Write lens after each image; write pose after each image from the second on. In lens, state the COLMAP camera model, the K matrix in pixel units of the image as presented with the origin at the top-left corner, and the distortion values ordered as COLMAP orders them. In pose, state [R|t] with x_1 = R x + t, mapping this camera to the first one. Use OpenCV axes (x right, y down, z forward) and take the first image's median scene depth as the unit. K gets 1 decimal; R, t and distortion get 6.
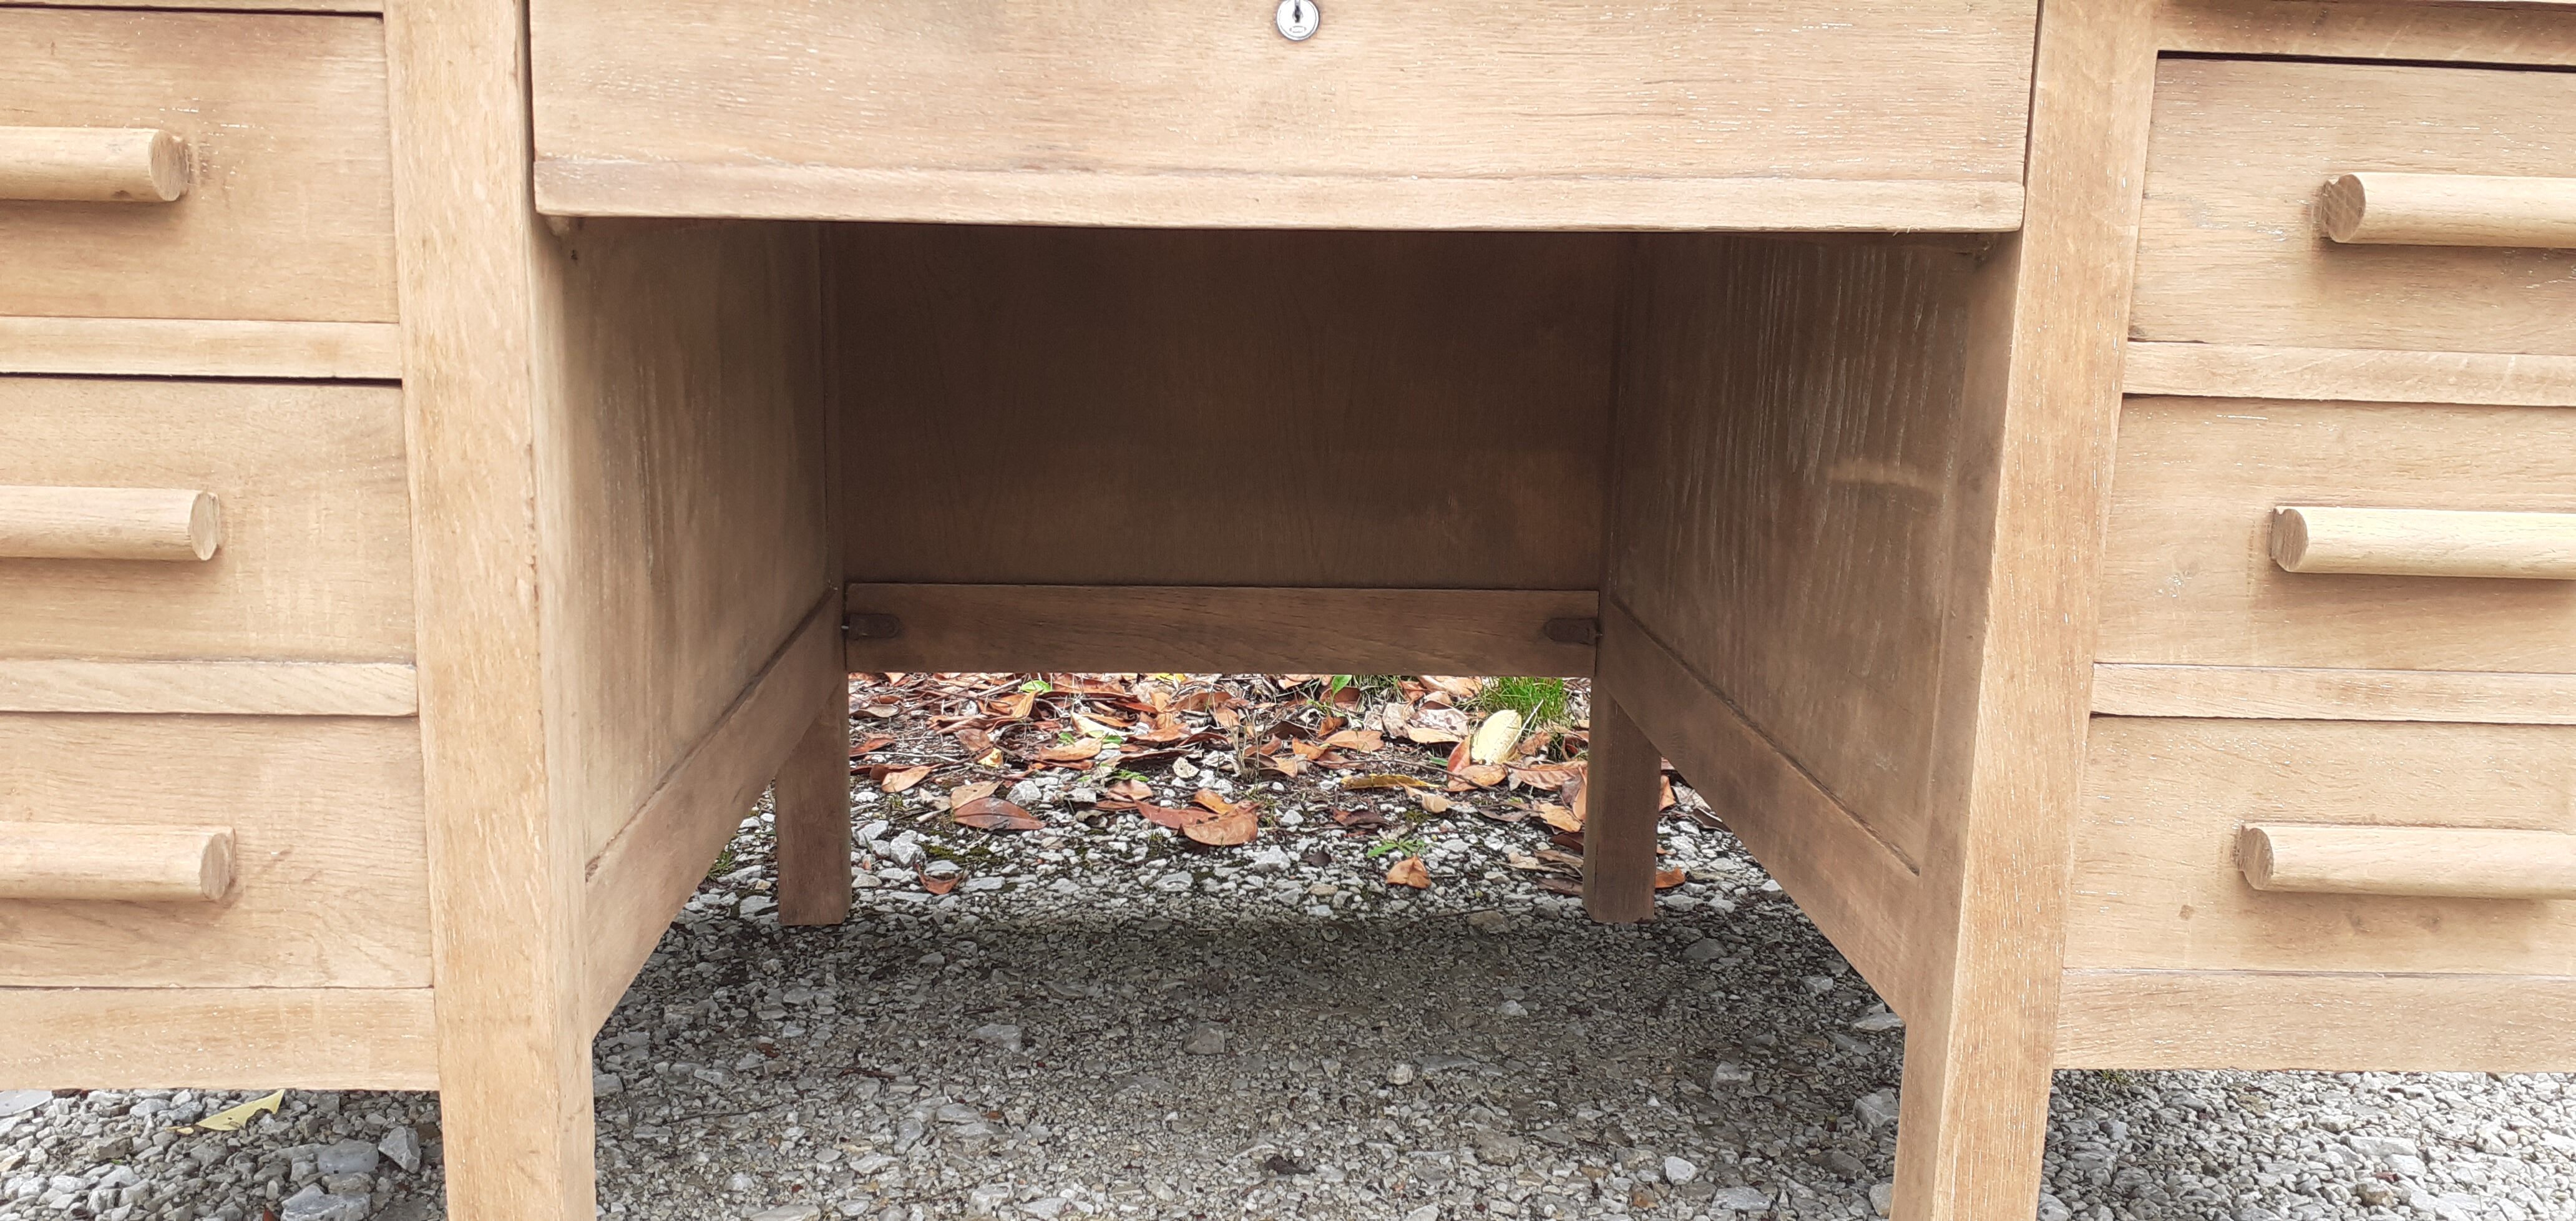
lens RADIAL K [[2034.4, 0, 1292.7], [0, 2034.4, 583.5], [0, 0, 1]] dist [-0.003544, 0.002806]
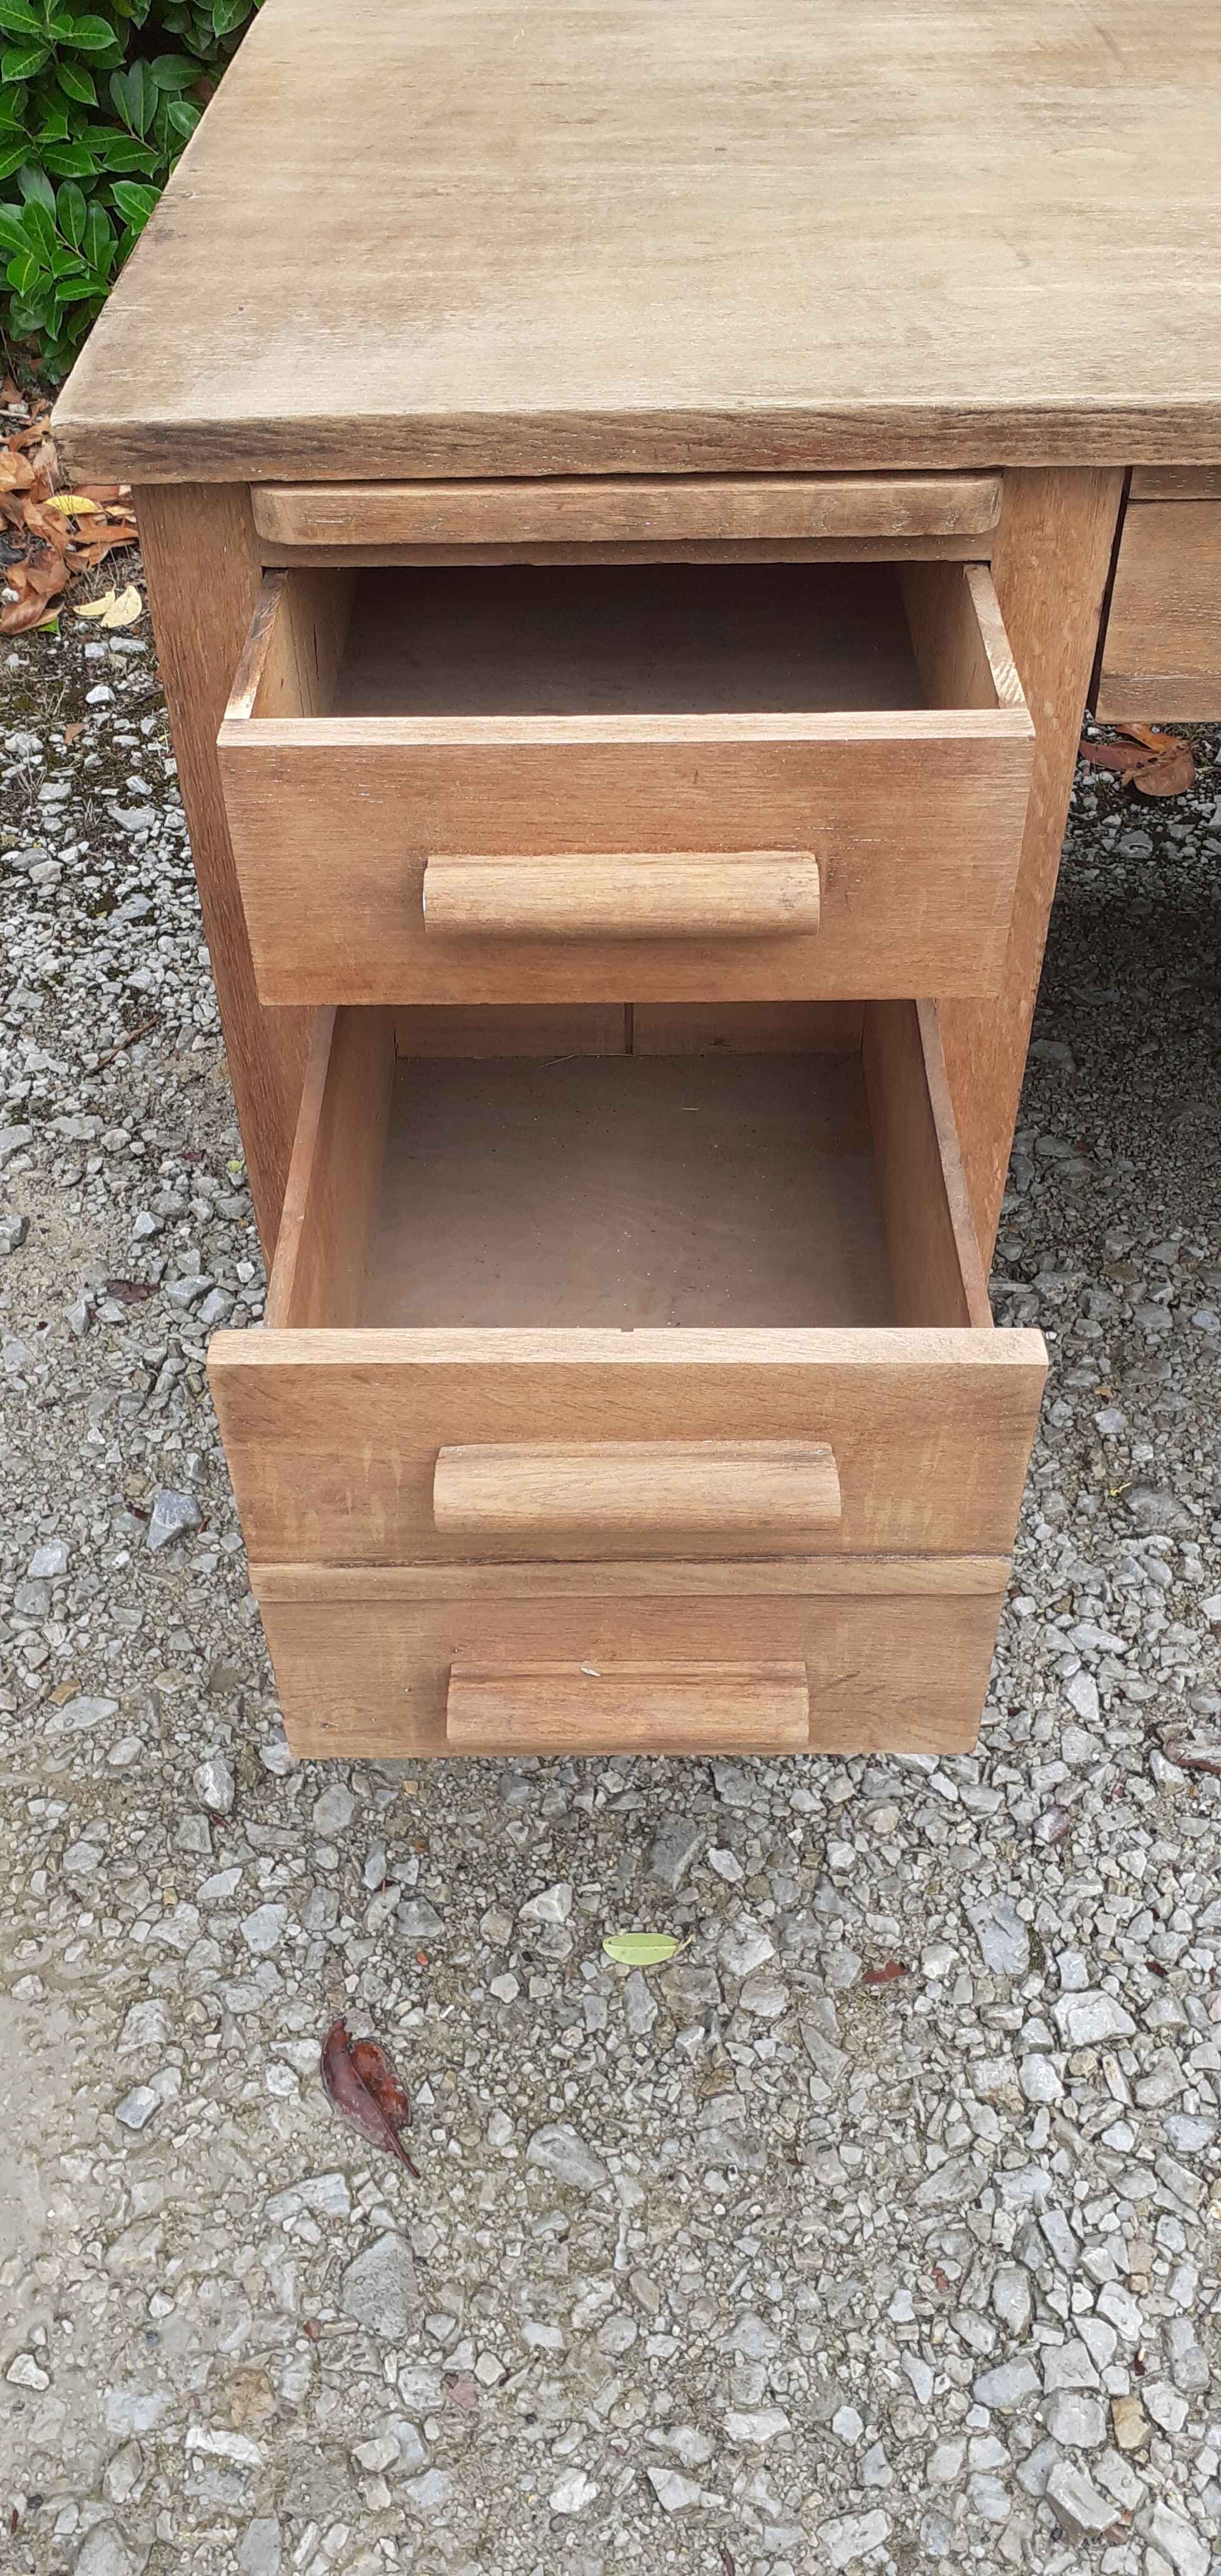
lens RADIAL K [[2056.9, 0, 628.3], [0, 2056.9, 1288.6], [0, 0, 1]] dist [0.062176, -0.114104]
pose [[0.998102, 0.014887, -0.059748, -0.521758], [0.019503, 0.843936, 0.536089, -0.504338], [0.058404, -0.536237, 0.842044, -0.140690]]
